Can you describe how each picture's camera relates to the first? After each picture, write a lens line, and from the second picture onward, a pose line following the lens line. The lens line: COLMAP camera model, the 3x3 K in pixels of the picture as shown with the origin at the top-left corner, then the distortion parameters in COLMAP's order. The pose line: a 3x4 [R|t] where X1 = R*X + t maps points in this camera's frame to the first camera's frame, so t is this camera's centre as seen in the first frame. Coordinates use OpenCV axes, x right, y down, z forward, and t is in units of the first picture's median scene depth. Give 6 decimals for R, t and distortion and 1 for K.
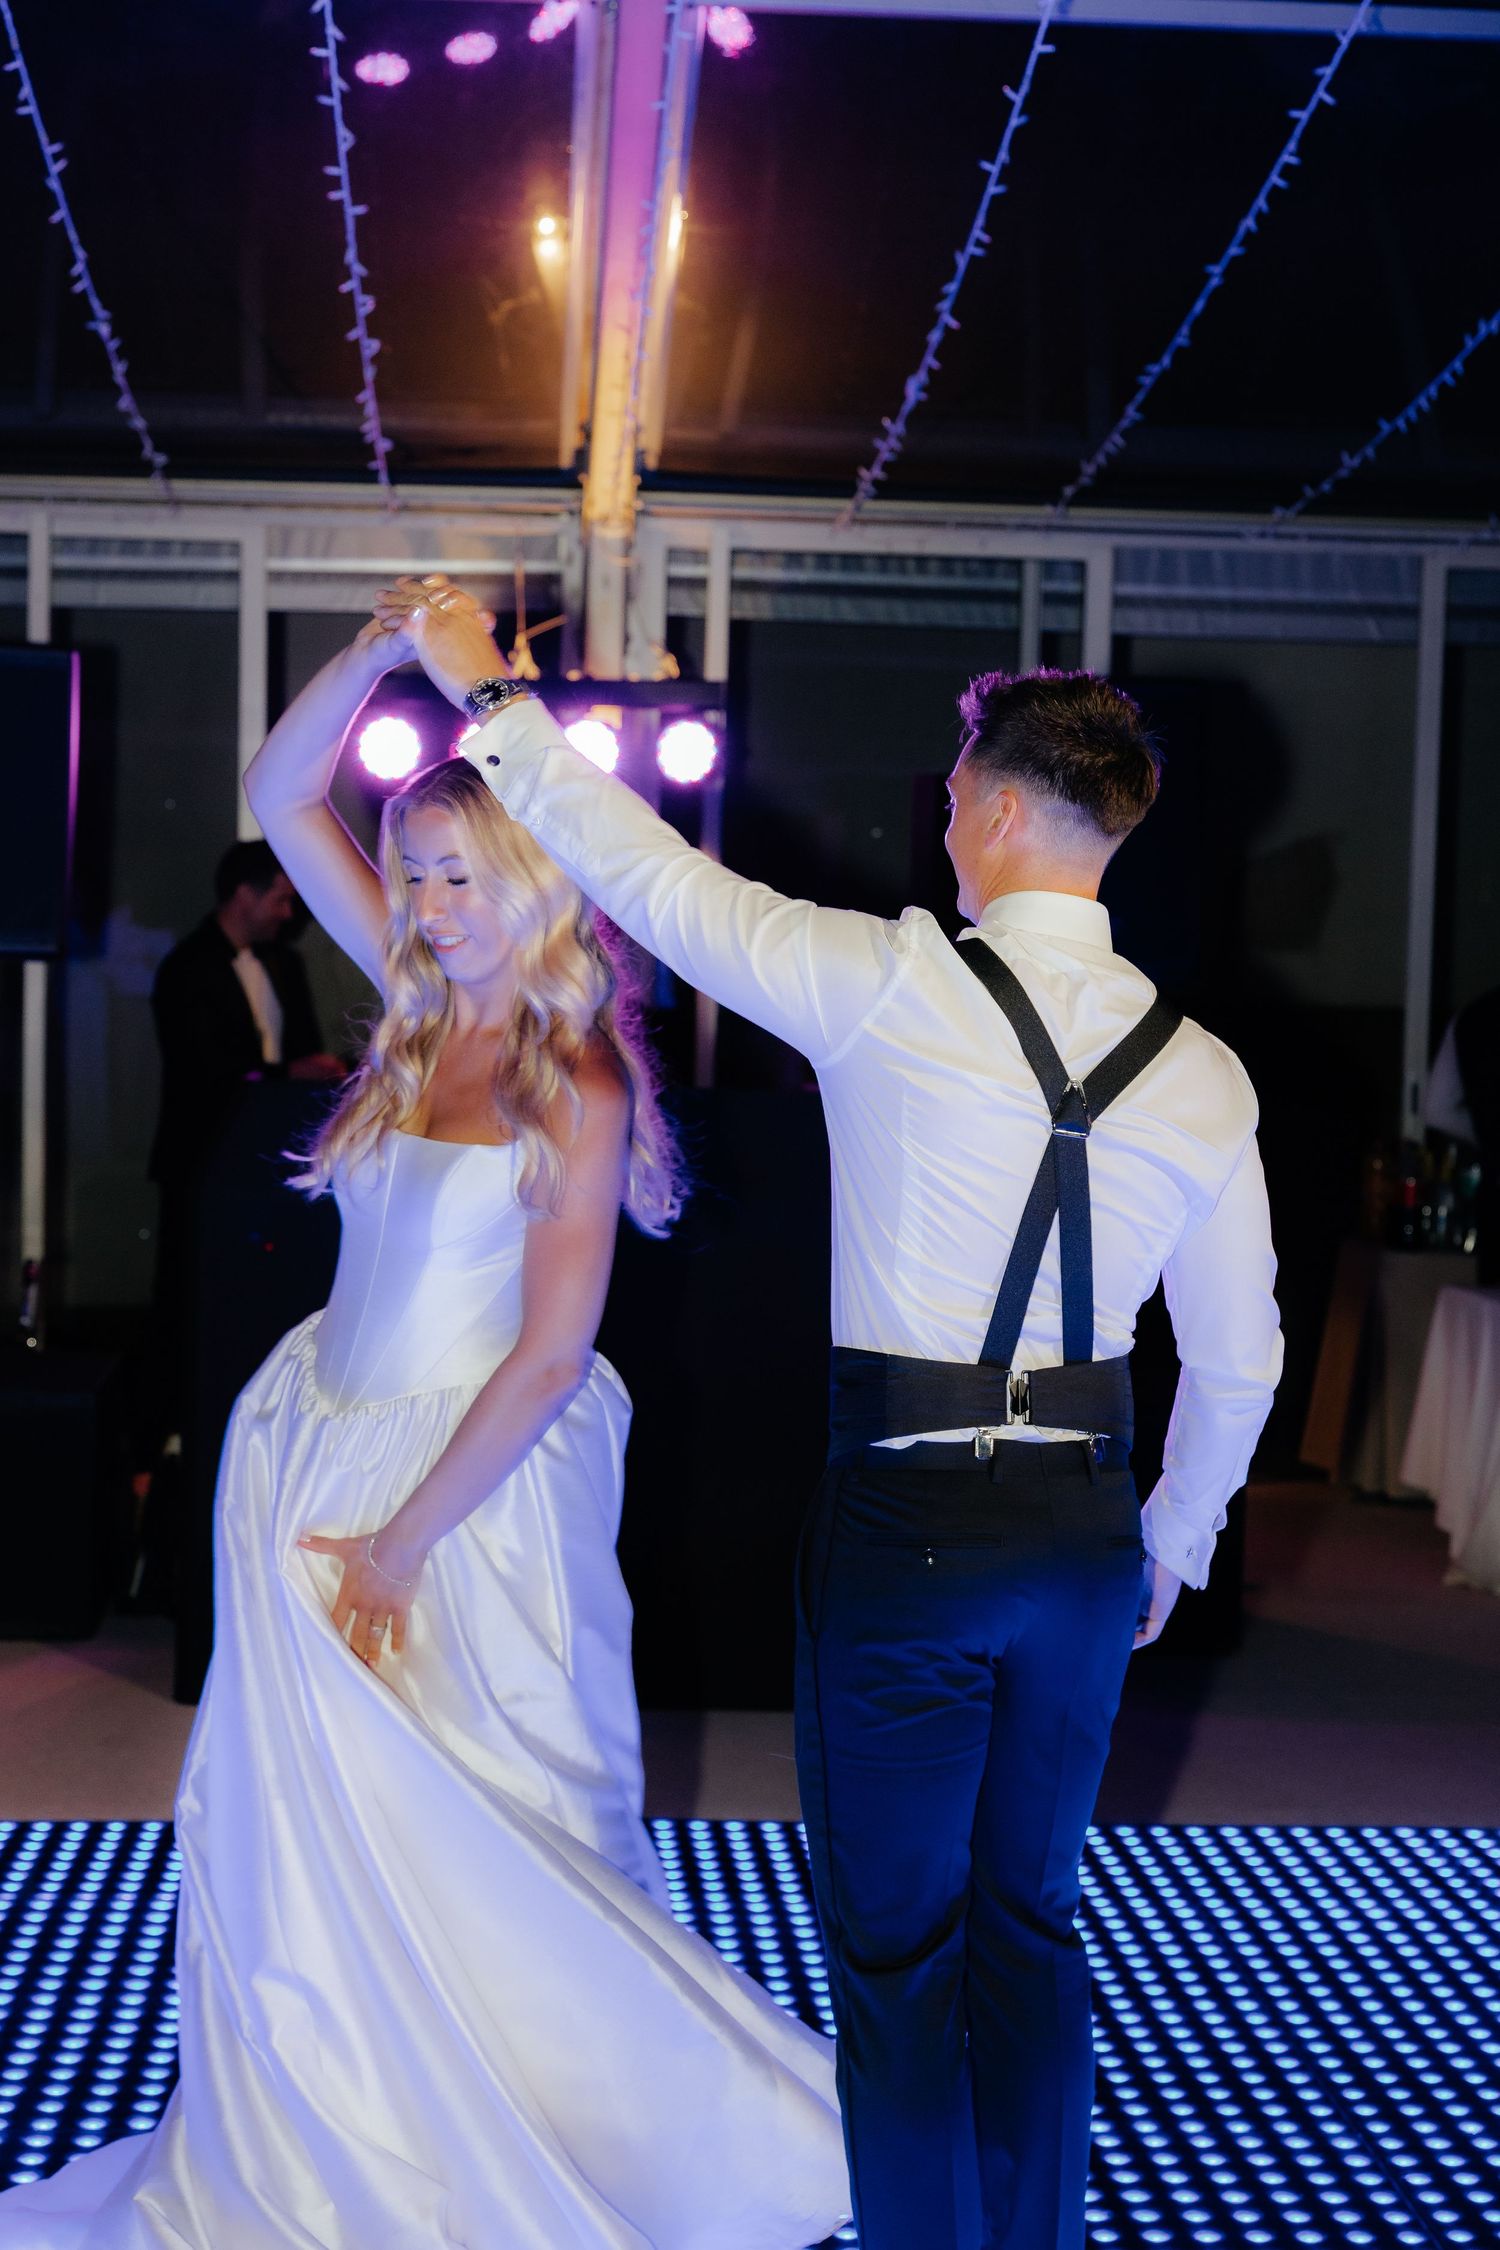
lens RADIAL K [[3131.6, 0, 707.9], [0, 3131.6, 1139.2], [0, 0, 1]] dist [-0.008632, 0.000000]
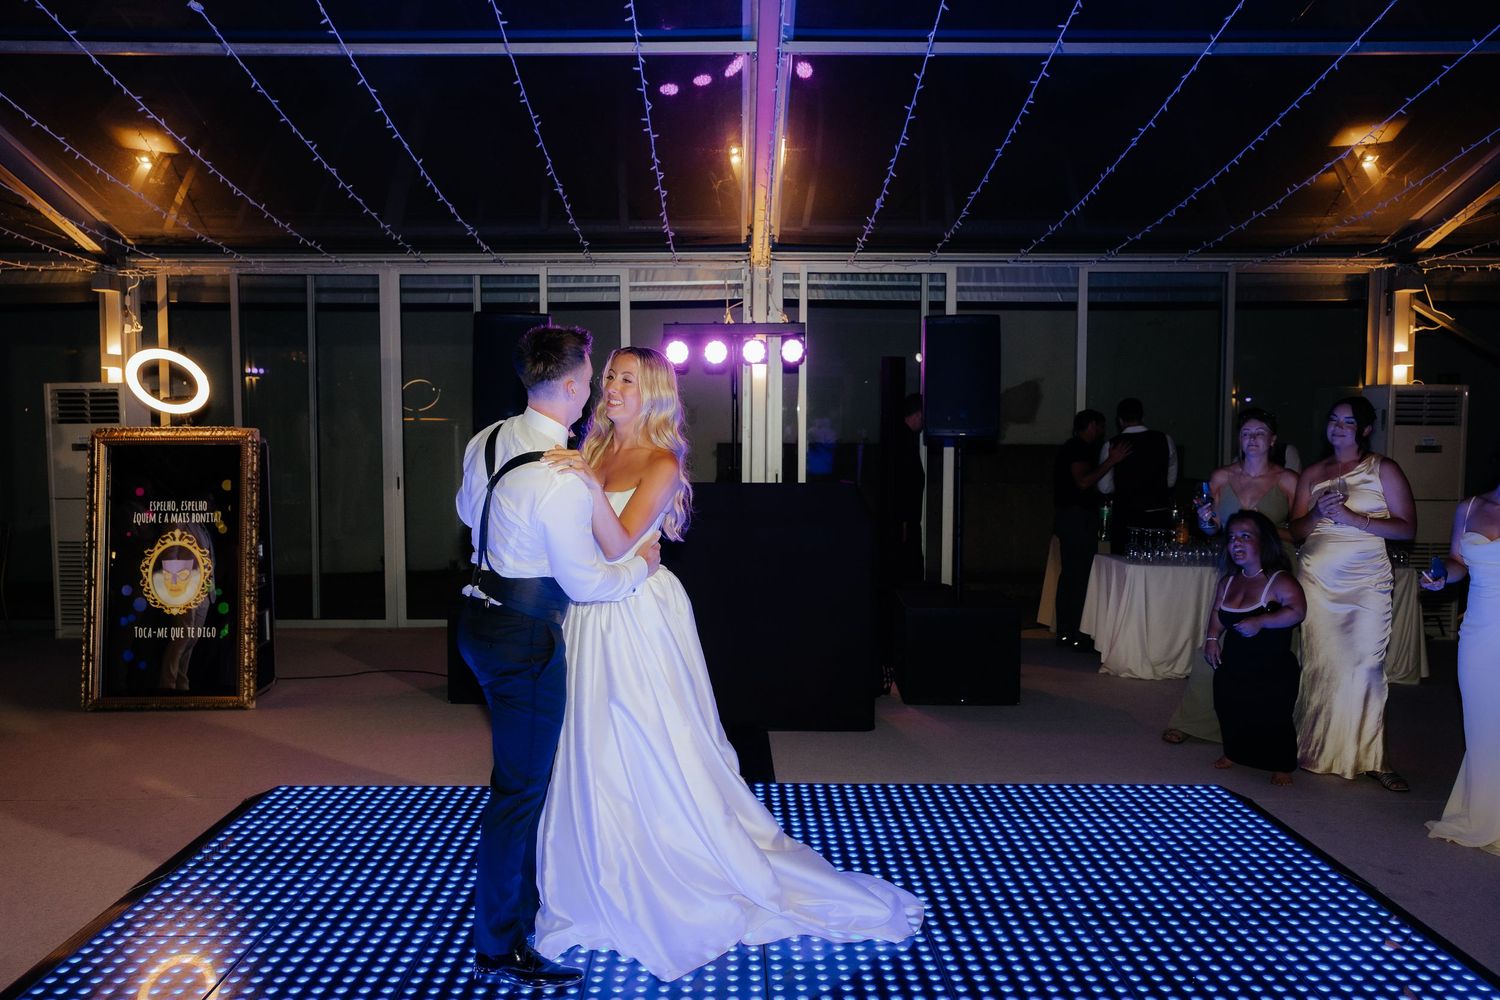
lens RADIAL K [[1103.6, 0, 755.0], [0, 1103.6, 499.4], [0, 0, 1]] dist [-0.022355, 0.025331]
pose [[0.998734, -0.020158, -0.046079, 0.002089], [0.020311, 0.999790, 0.002847, -0.005001], [0.046012, -0.003779, 0.998934, 0.090718]]
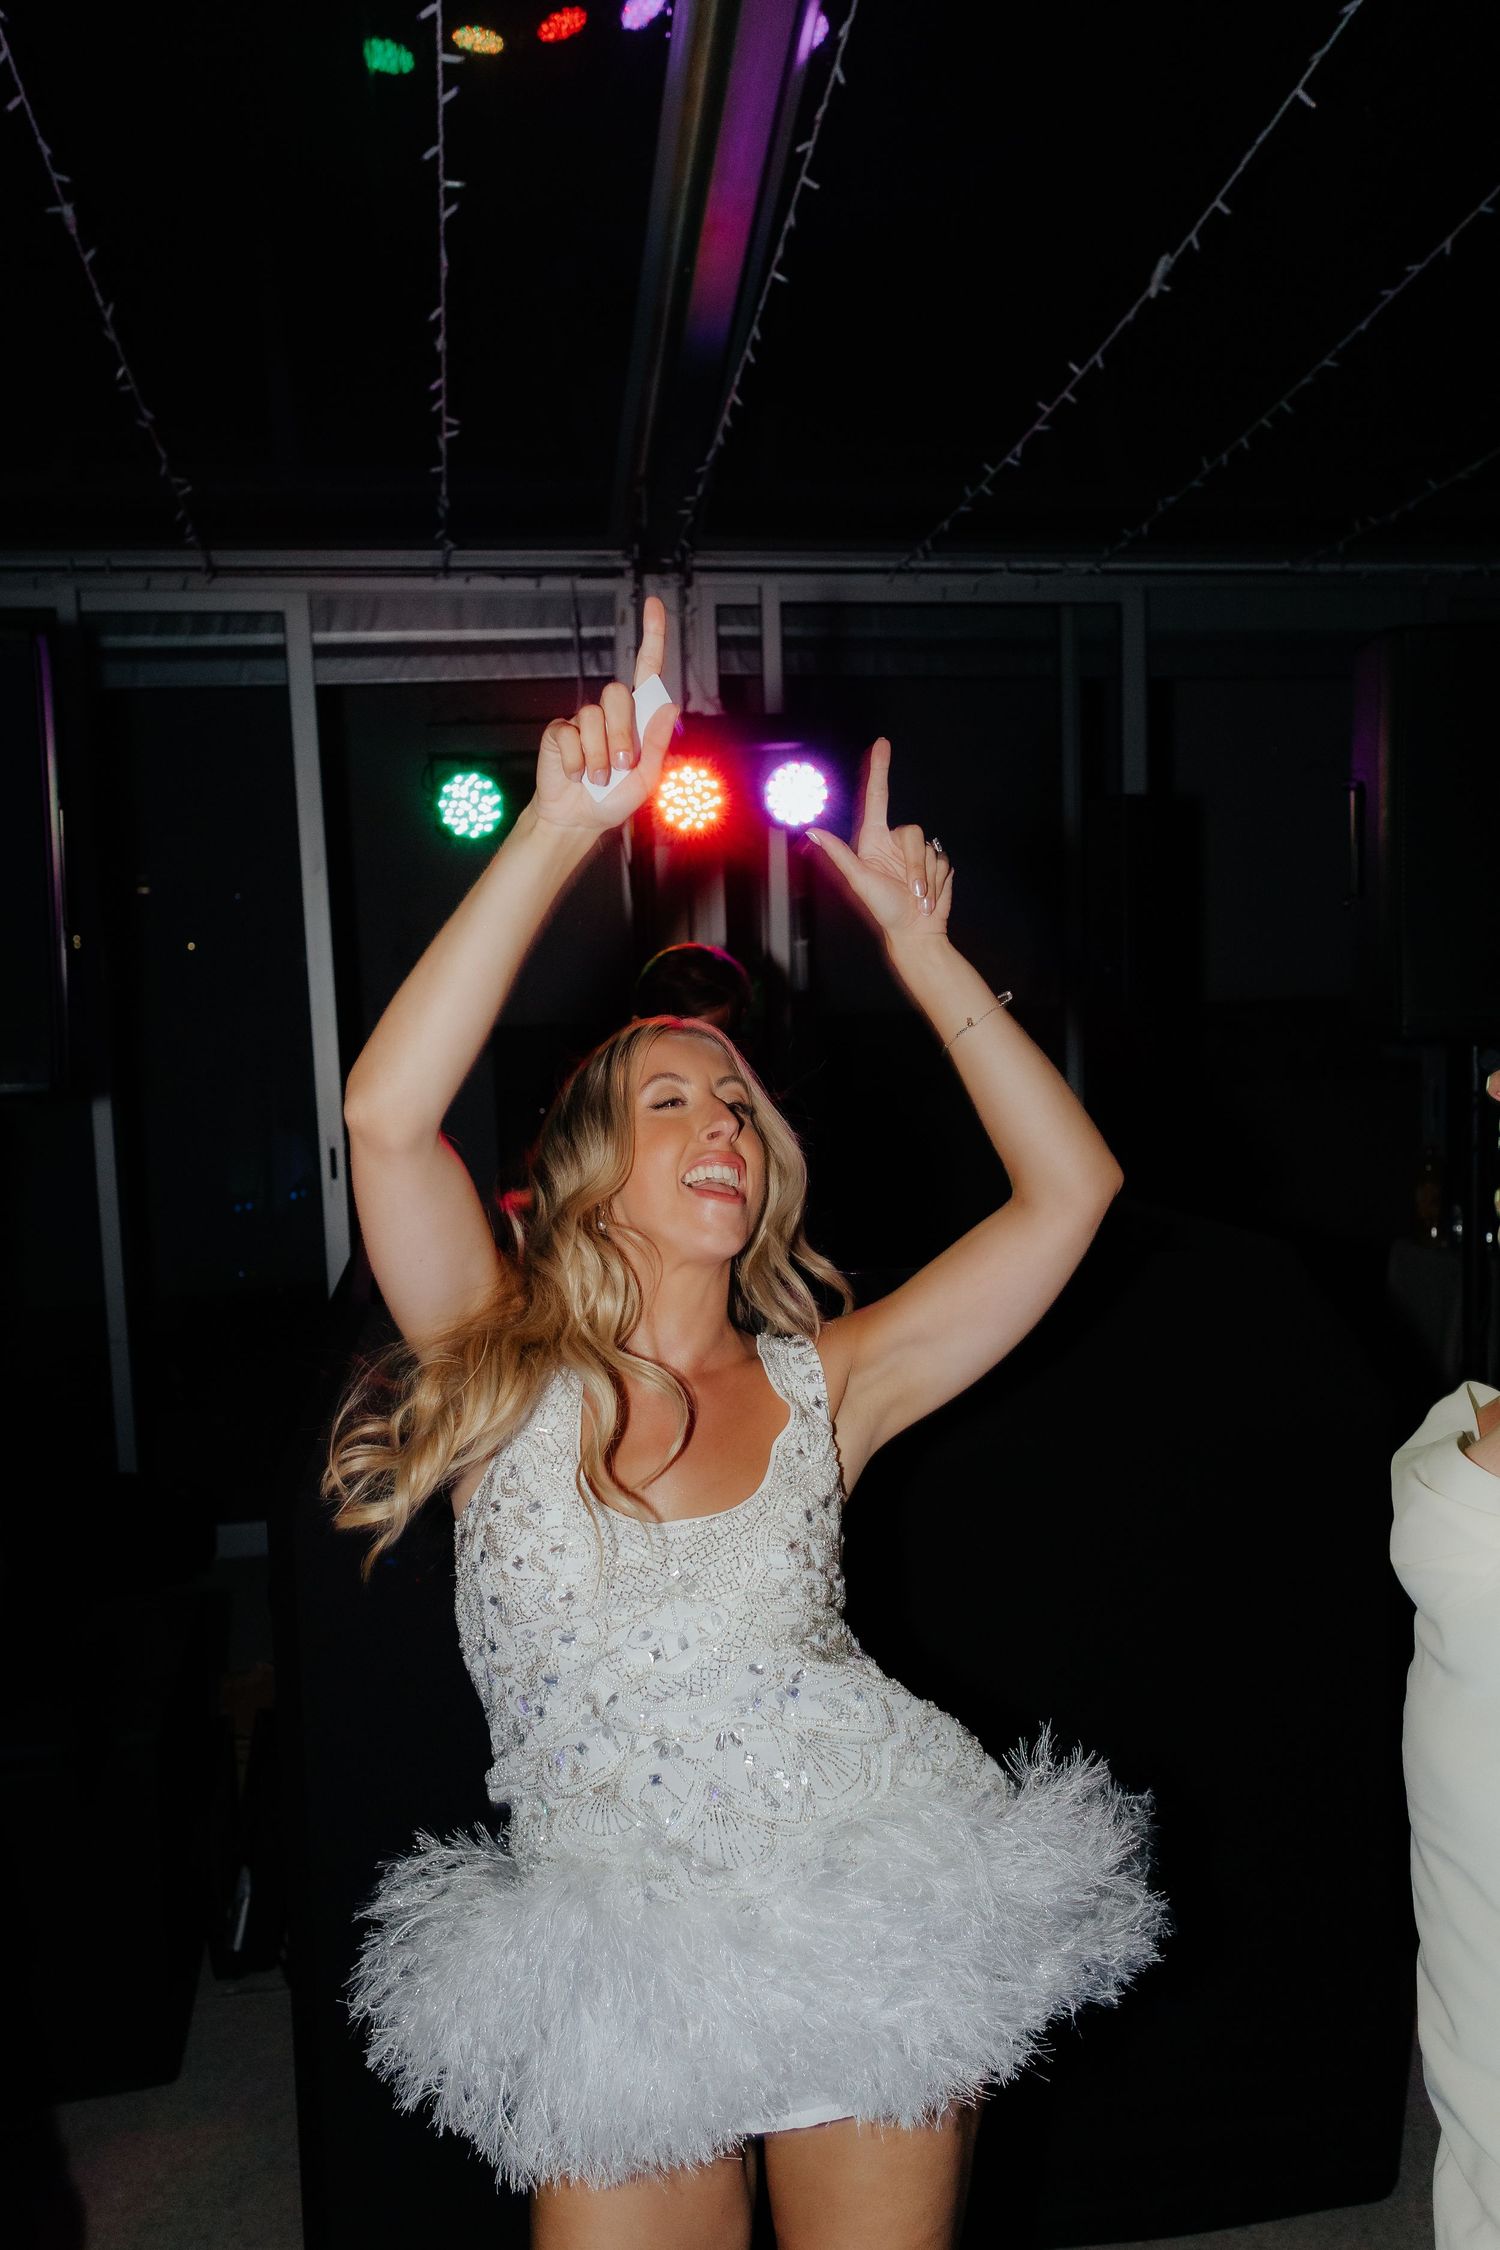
lens RADIAL K [[1628.0, 0, 736.2], [0, 1628.0, 1132.3], [0, 0, 1]] dist [0.020159, -0.019564]
pose [[0.991774, -0.071172, 0.106392, -0.079021], [0.068032, 0.997142, 0.032854, -0.039827], [-0.108426, -0.025345, 0.993781, 0.502024]]
